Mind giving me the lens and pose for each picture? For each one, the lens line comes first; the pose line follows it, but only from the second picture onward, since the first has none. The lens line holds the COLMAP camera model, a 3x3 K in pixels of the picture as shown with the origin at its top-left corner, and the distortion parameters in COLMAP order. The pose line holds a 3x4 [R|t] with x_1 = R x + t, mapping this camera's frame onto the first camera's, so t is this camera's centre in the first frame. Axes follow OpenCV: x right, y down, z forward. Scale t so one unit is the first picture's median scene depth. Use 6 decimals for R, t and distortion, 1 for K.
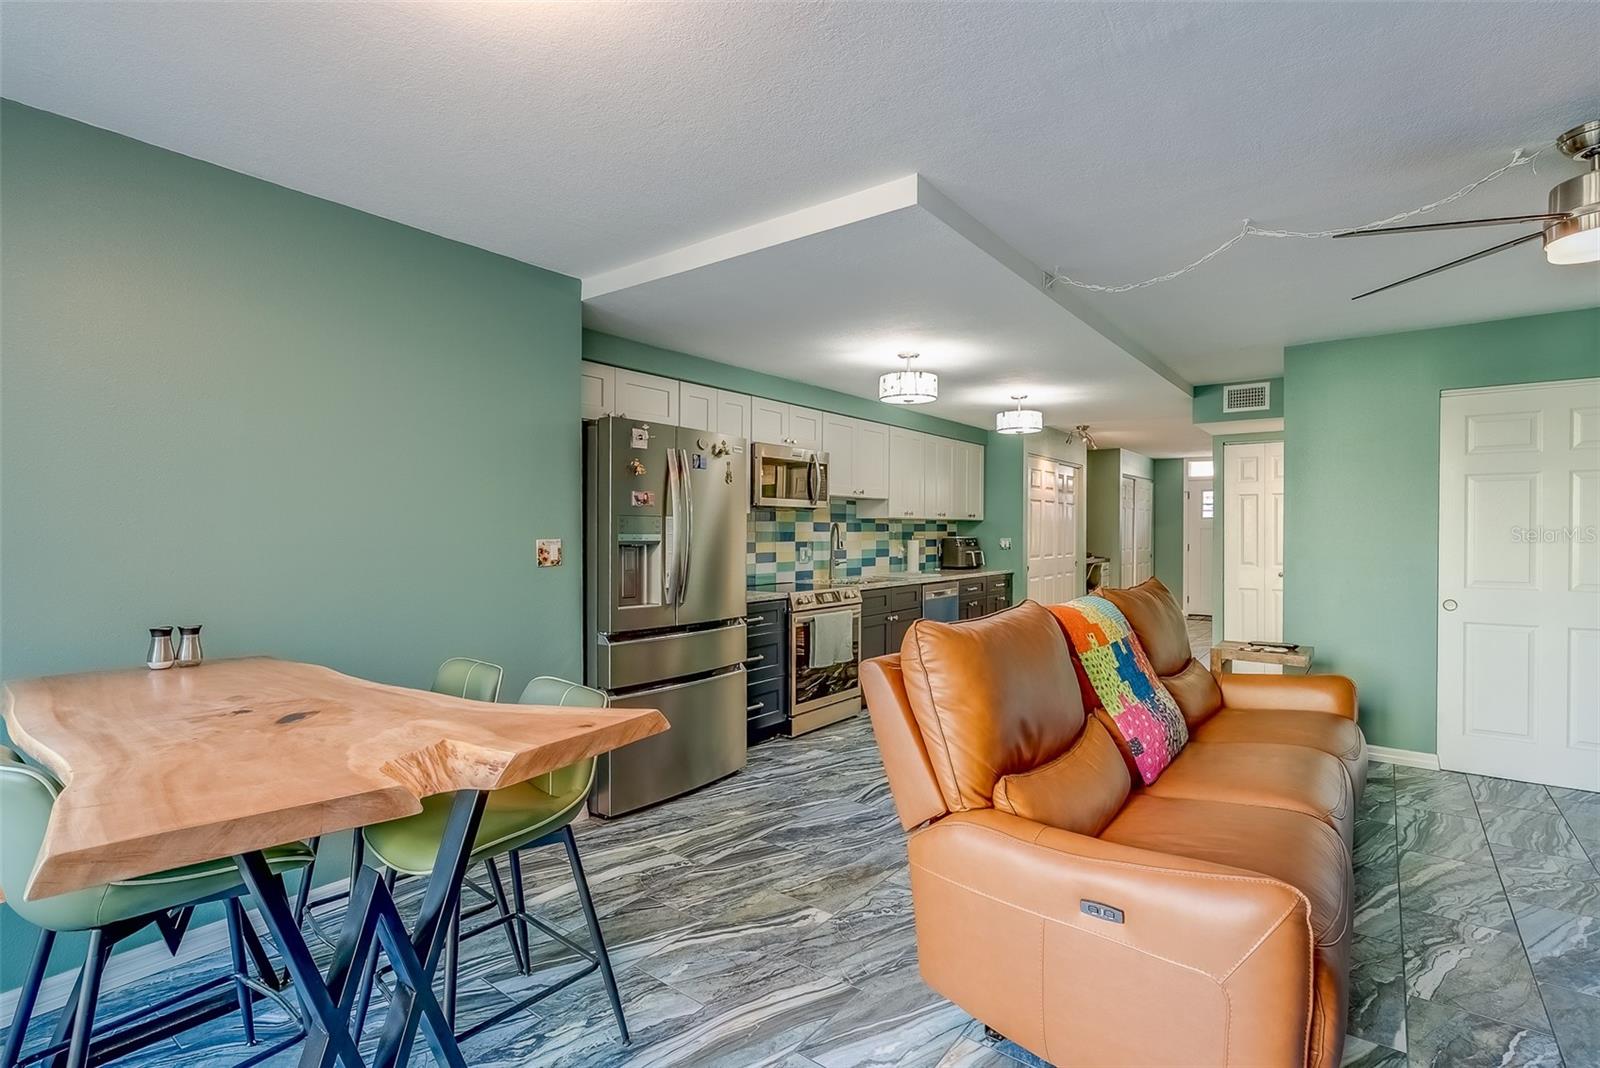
lens RADIAL K [[743.0, 0, 789.5], [0, 743.0, 543.5], [0, 0, 1]] dist [-0.009821, 0.002821]
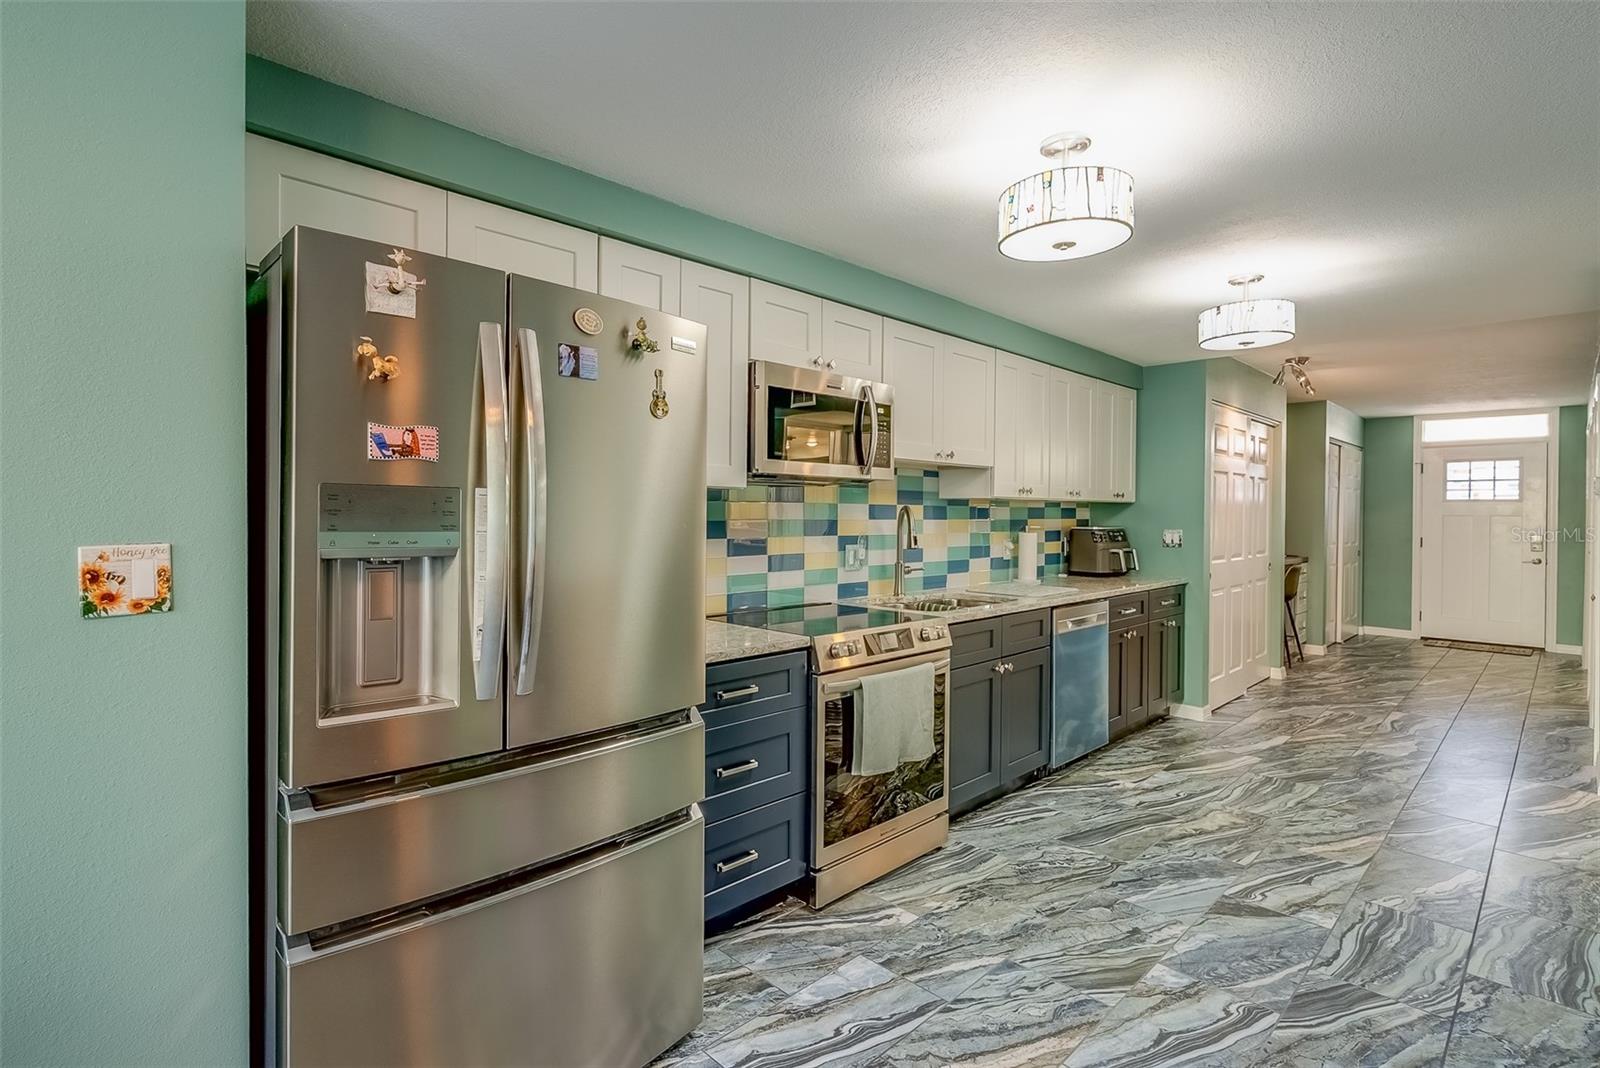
lens RADIAL K [[743.0, 0, 736.3], [0, 743.0, 525.8], [0, 0, 1]] dist [-0.009821, 0.002821]
pose [[0.985440, 0.005050, -0.169948, 0.032623], [-0.005538, 0.999982, -0.002396, -0.010455], [0.169933, 0.003302, 0.985450, 0.433445]]
